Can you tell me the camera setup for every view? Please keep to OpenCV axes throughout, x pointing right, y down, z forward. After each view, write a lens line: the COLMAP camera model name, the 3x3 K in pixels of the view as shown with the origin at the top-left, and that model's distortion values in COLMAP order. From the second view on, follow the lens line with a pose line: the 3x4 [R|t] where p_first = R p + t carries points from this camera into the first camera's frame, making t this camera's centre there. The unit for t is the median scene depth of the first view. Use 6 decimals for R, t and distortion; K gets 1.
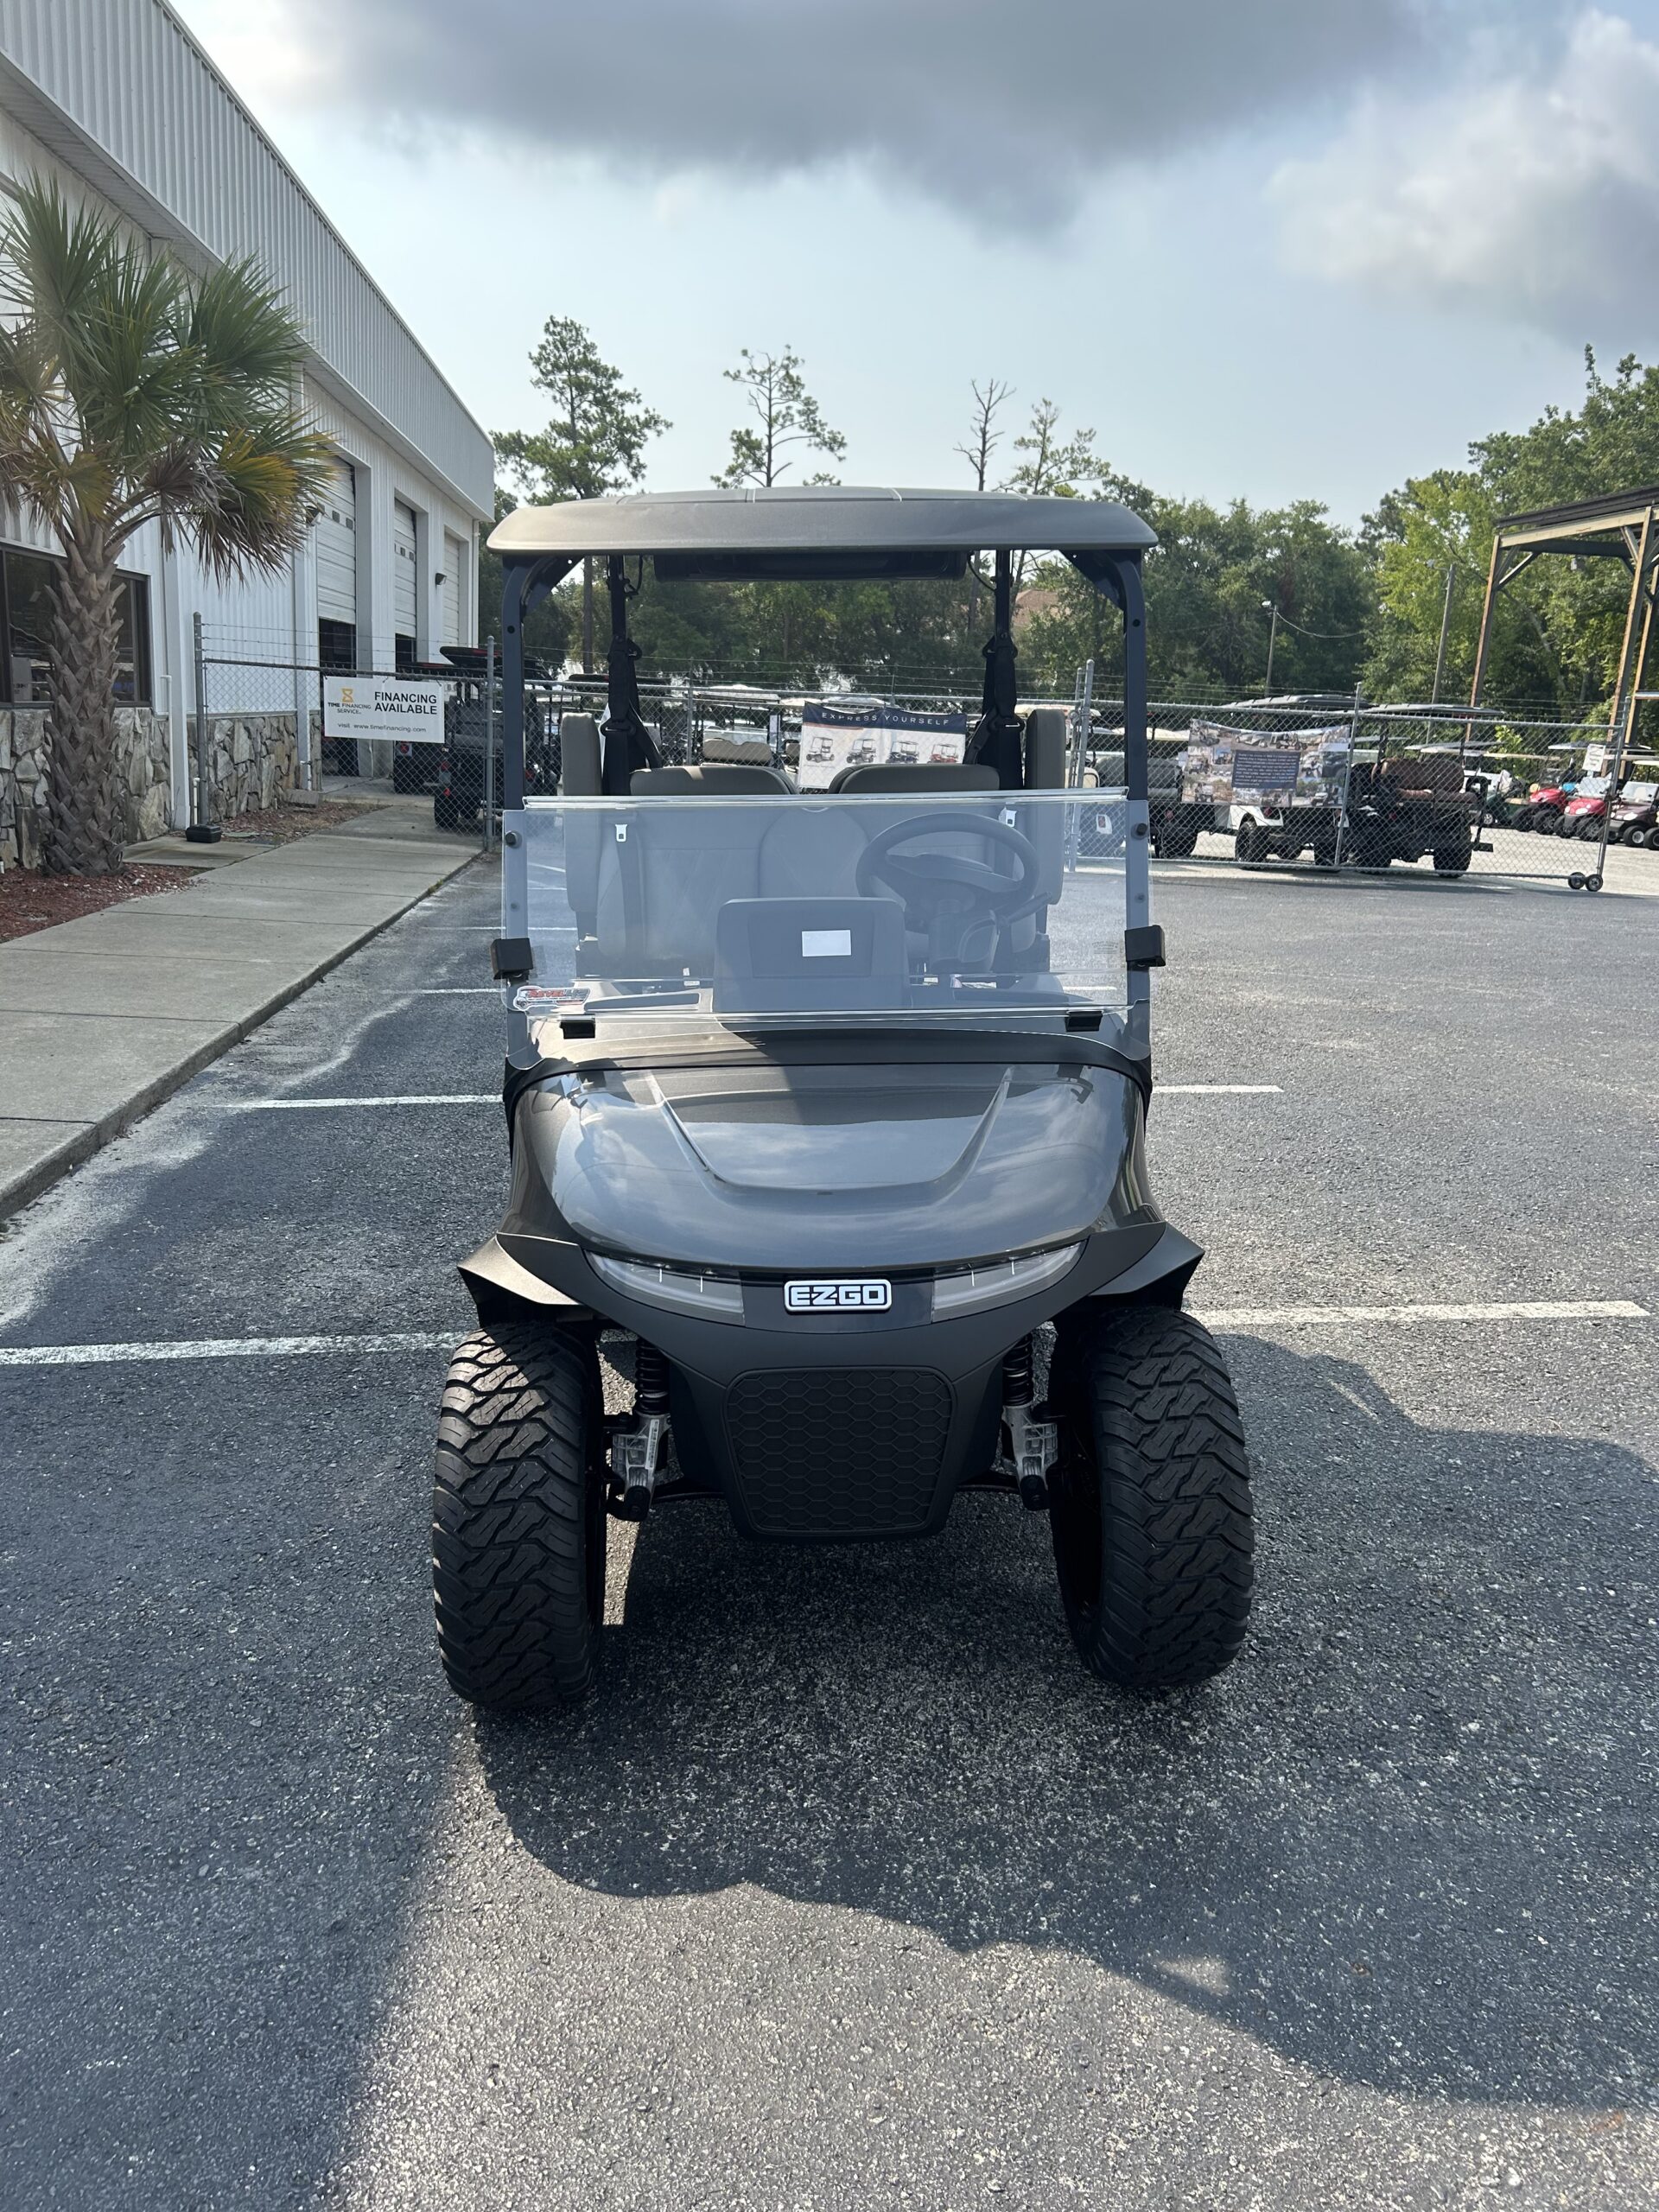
lens RADIAL K [[1671.2, 0, 826.9], [0, 1671.2, 1114.9], [0, 0, 1]] dist [0.013451, -0.004212]
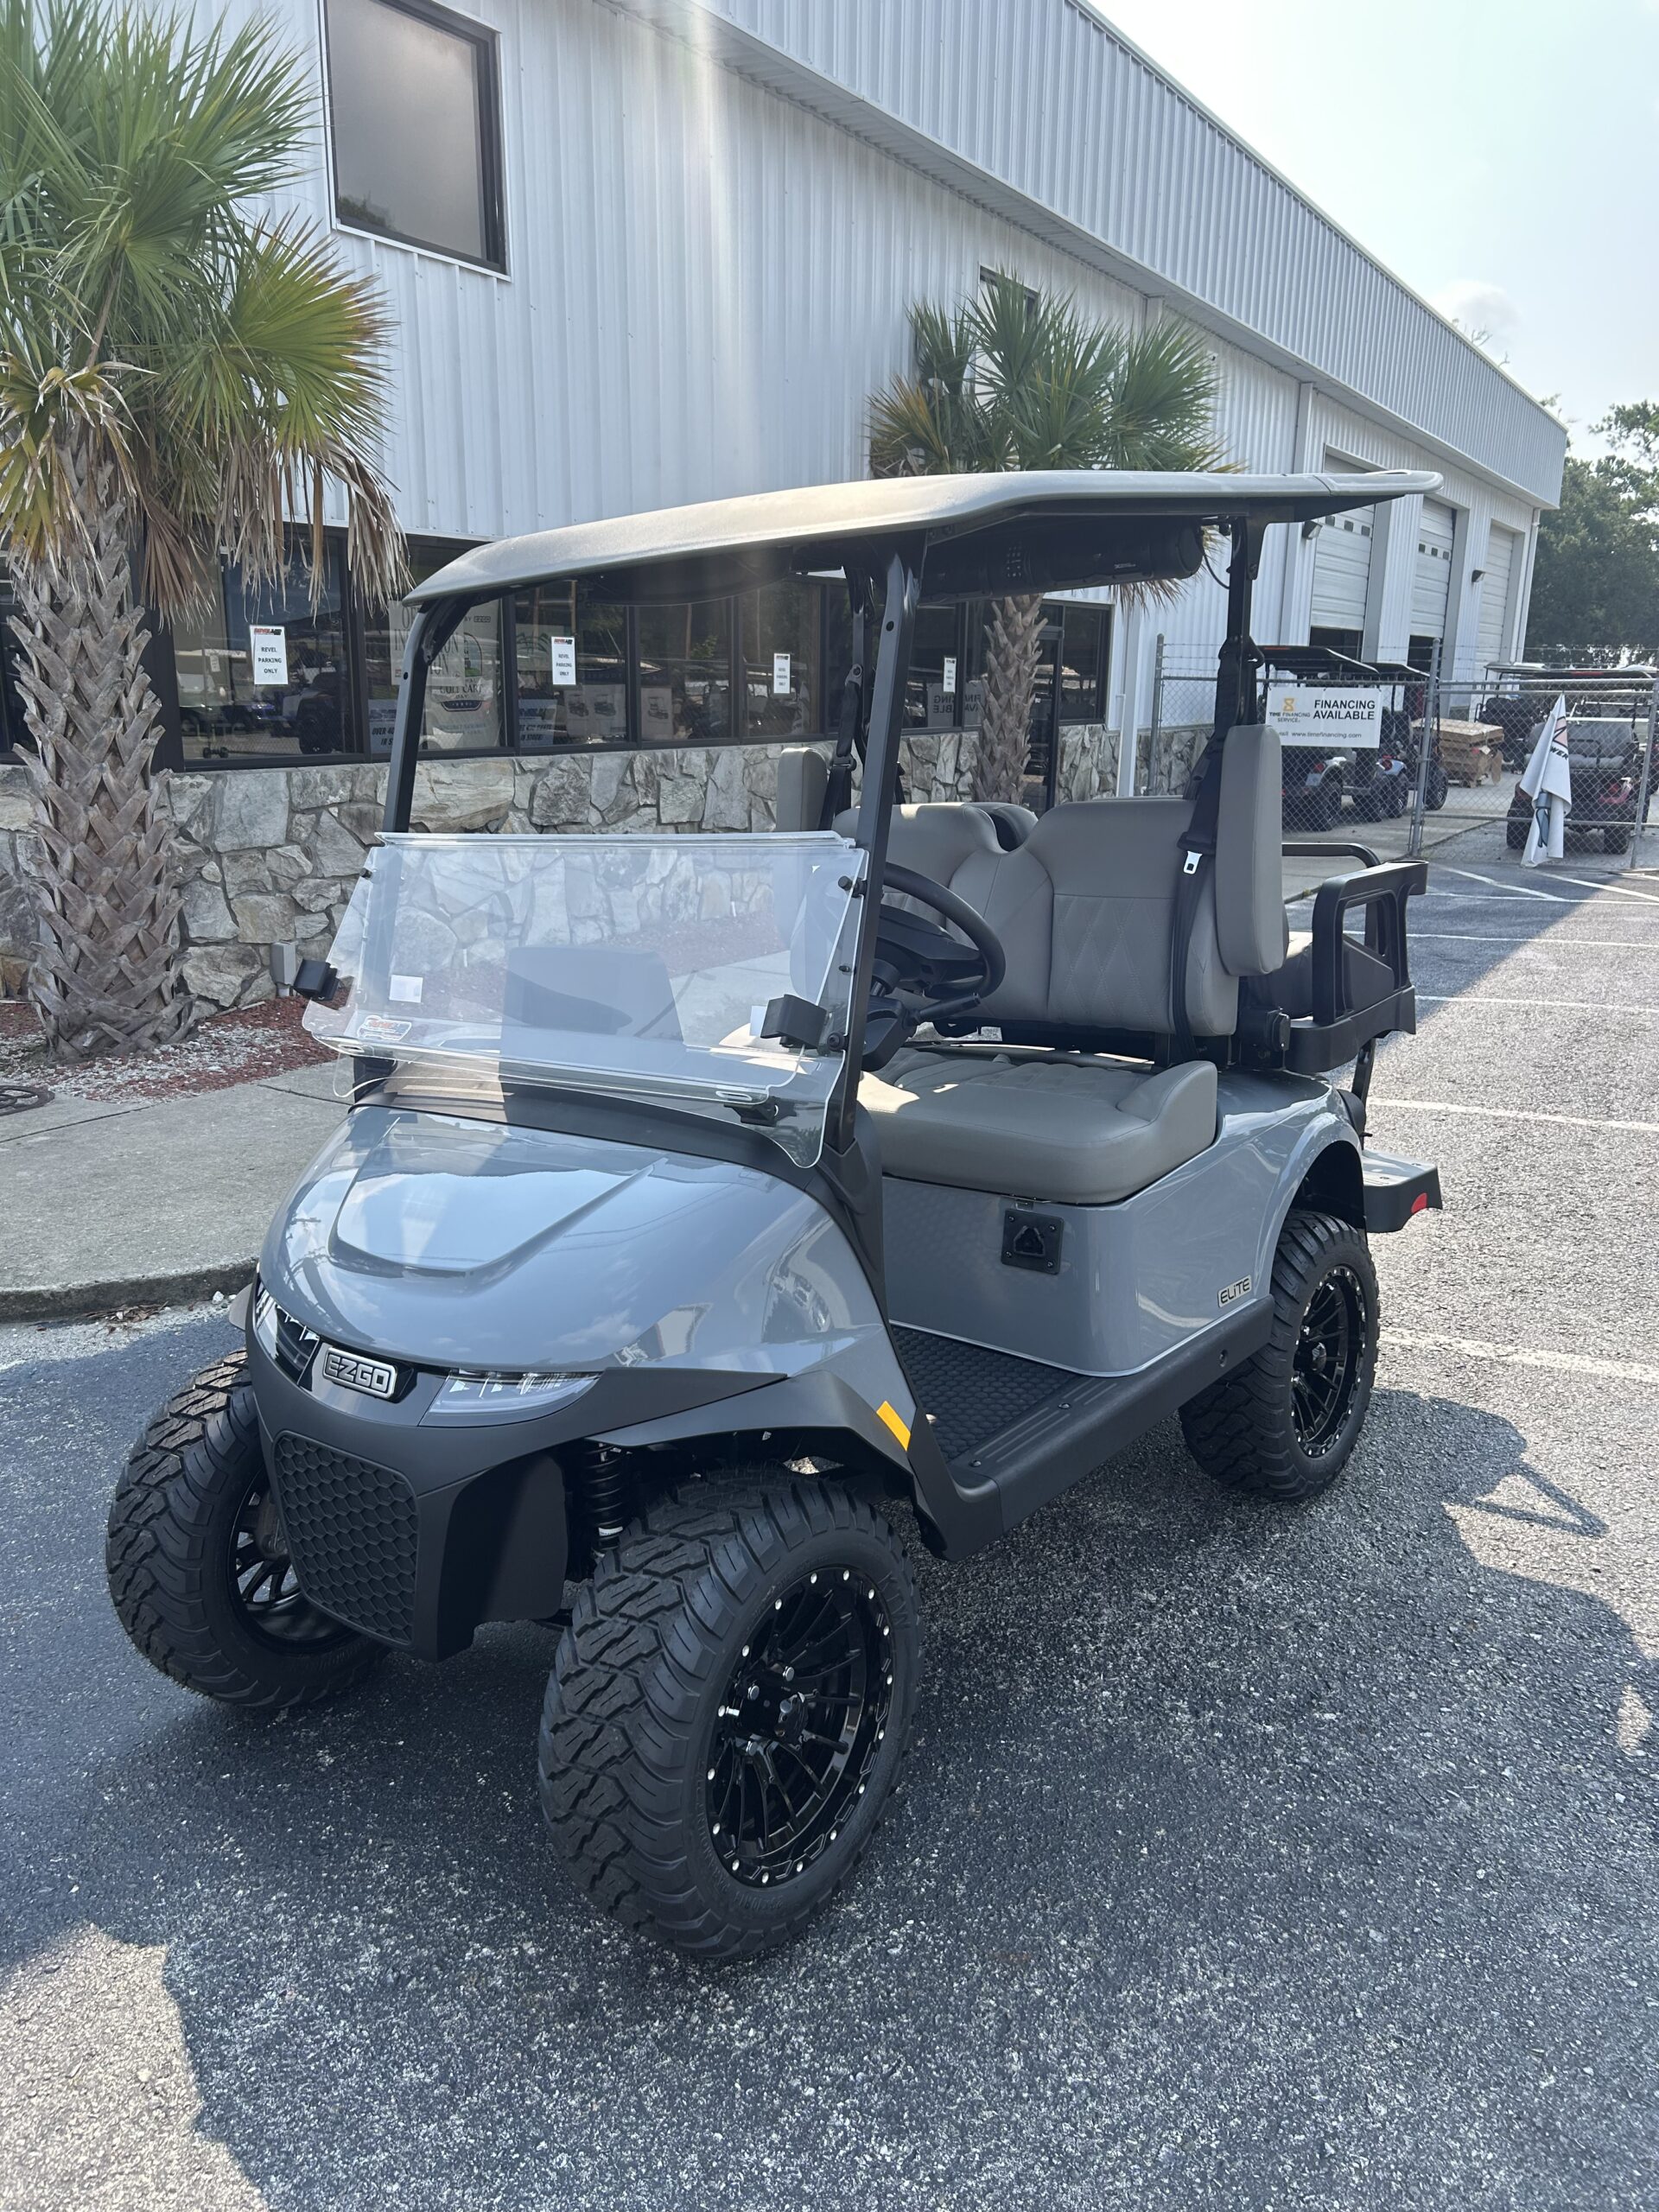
lens RADIAL K [[1667.8, 0, 833.0], [0, 1667.8, 1108.2], [0, 0, 1]] dist [0.053315, -0.069167]
pose [[0.815892, 0.100679, -0.569372, 0.092590], [-0.103673, 0.994238, 0.027245, -0.000837], [0.568834, 0.036799, 0.821629, -0.005750]]
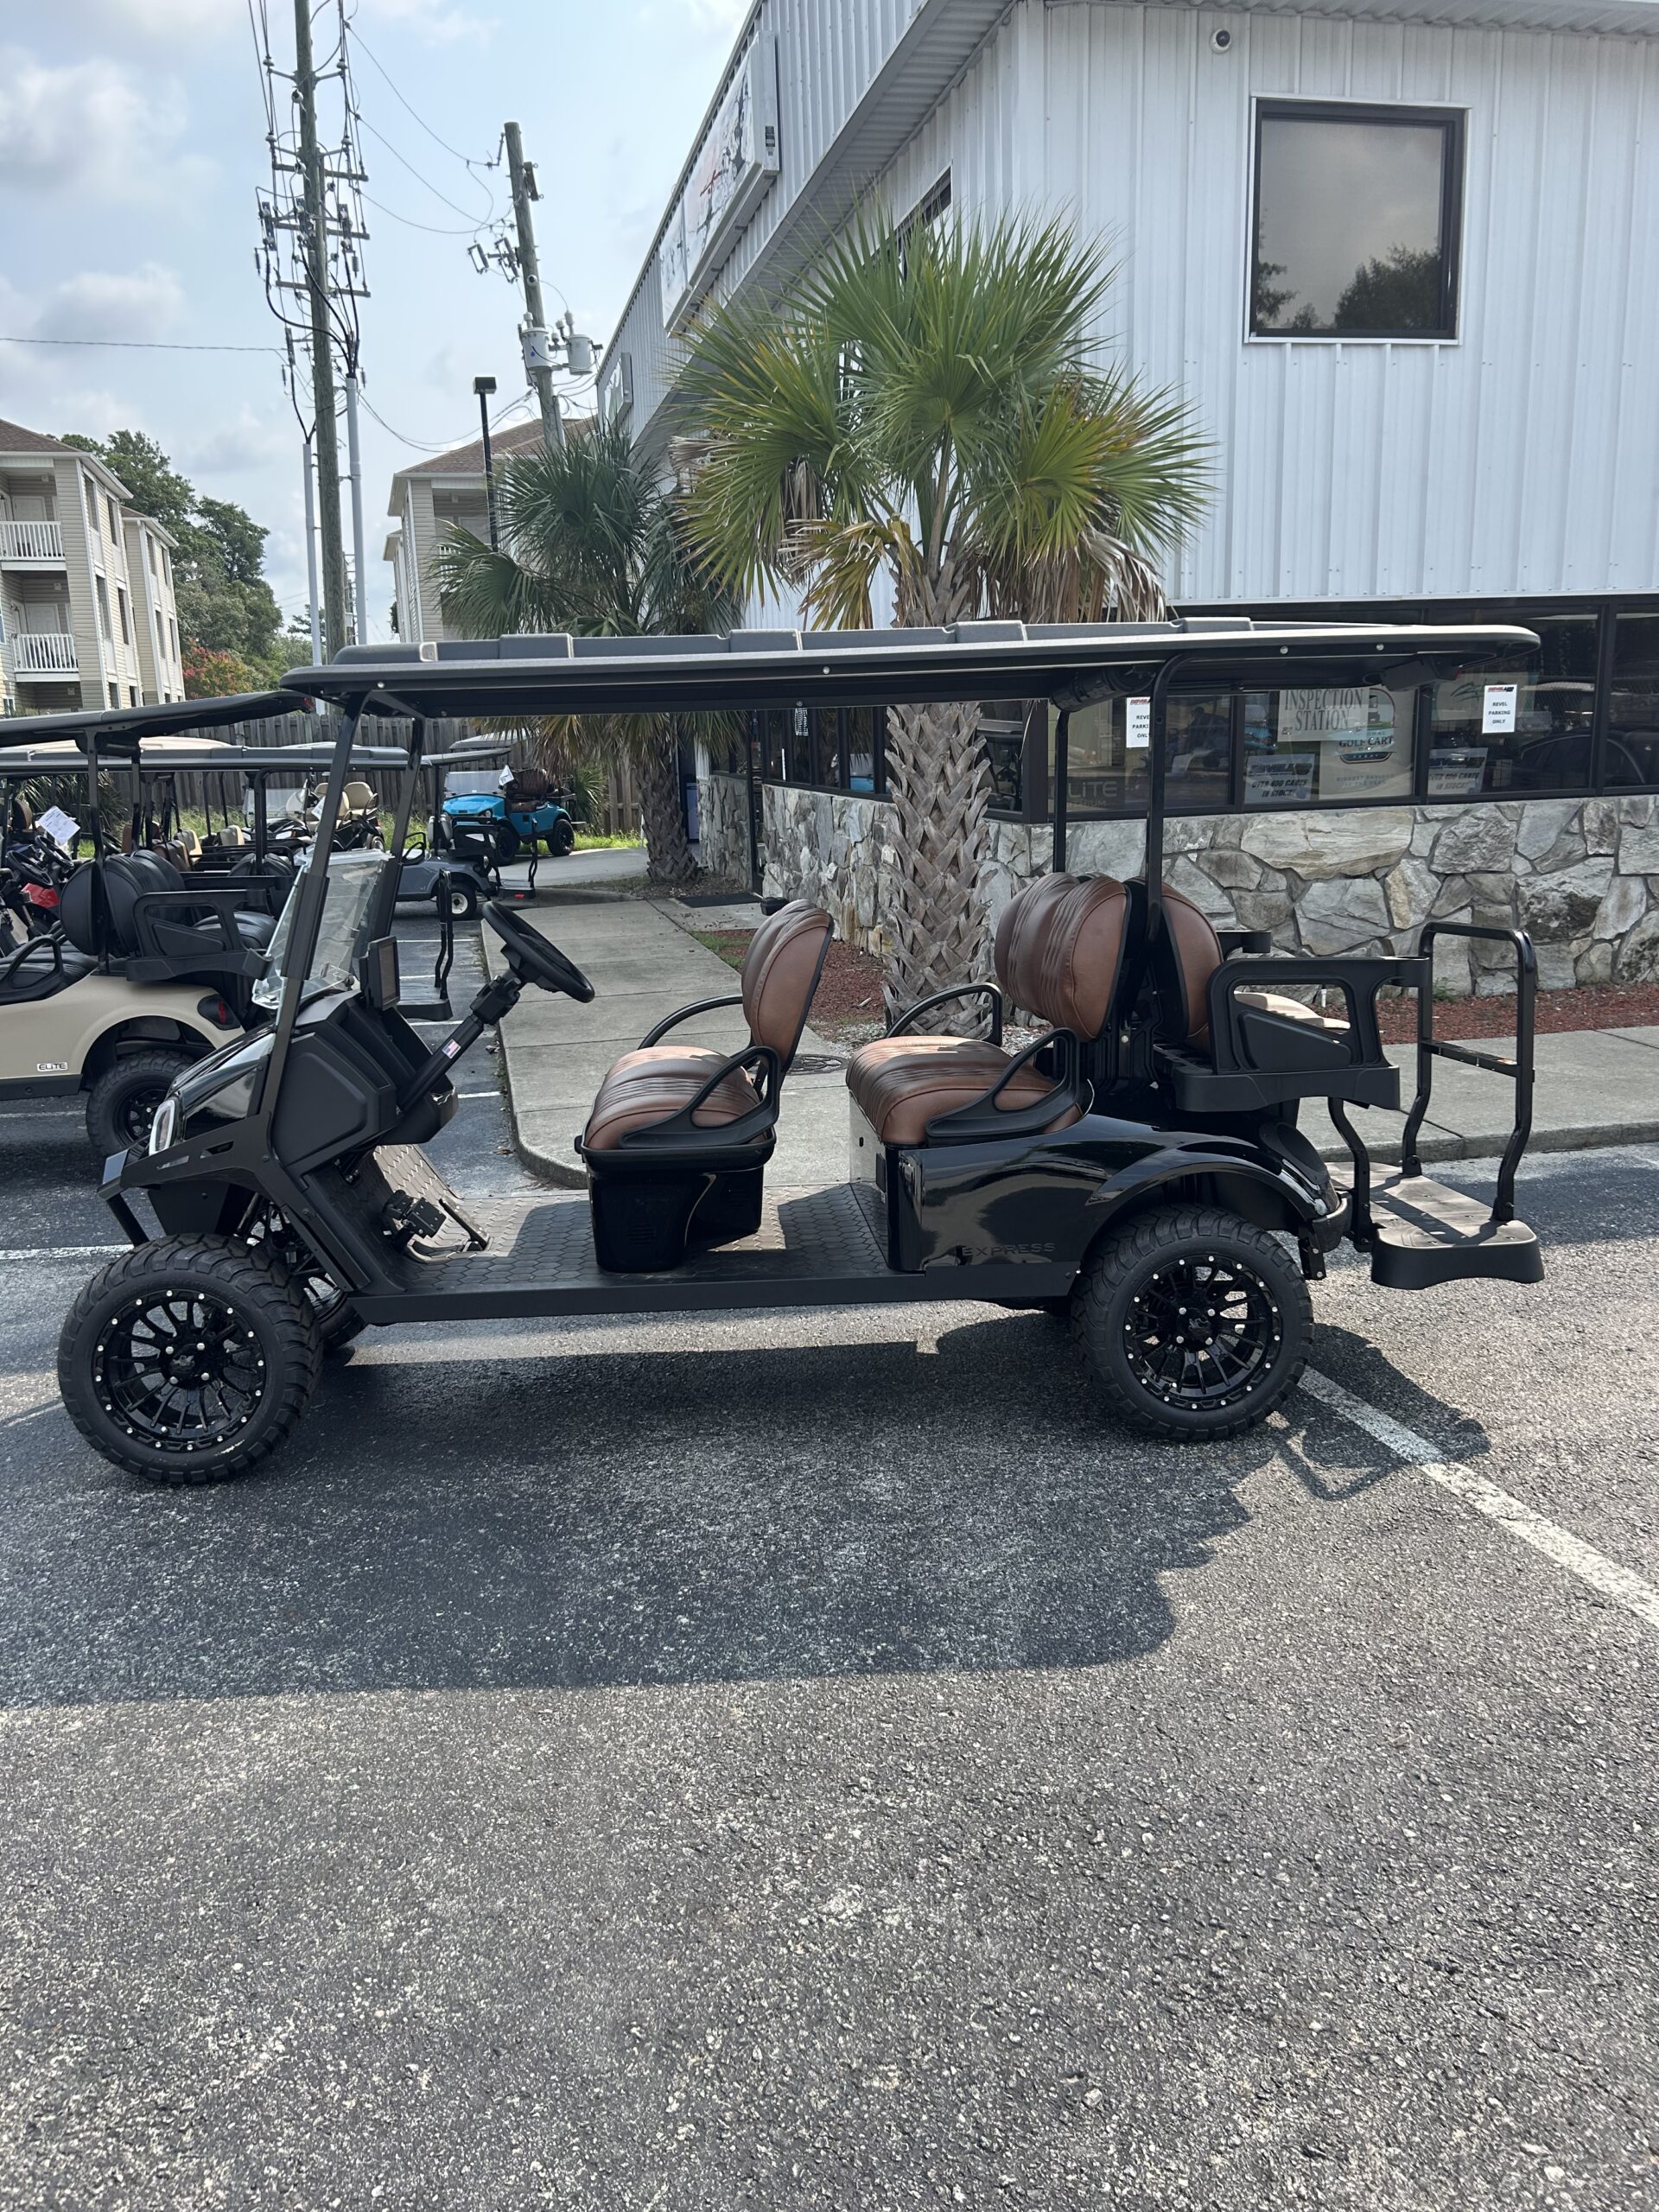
lens RADIAL K [[1676.4, 0, 815.8], [0, 1676.4, 1091.2], [0, 0, 1]] dist [0.041197, -0.050674]
pose [[0.132633, 0.156045, -0.978805, 0.214384], [-0.197029, 0.971972, 0.128257, -0.028757], [0.971385, 0.175842, 0.159661, 0.110040]]
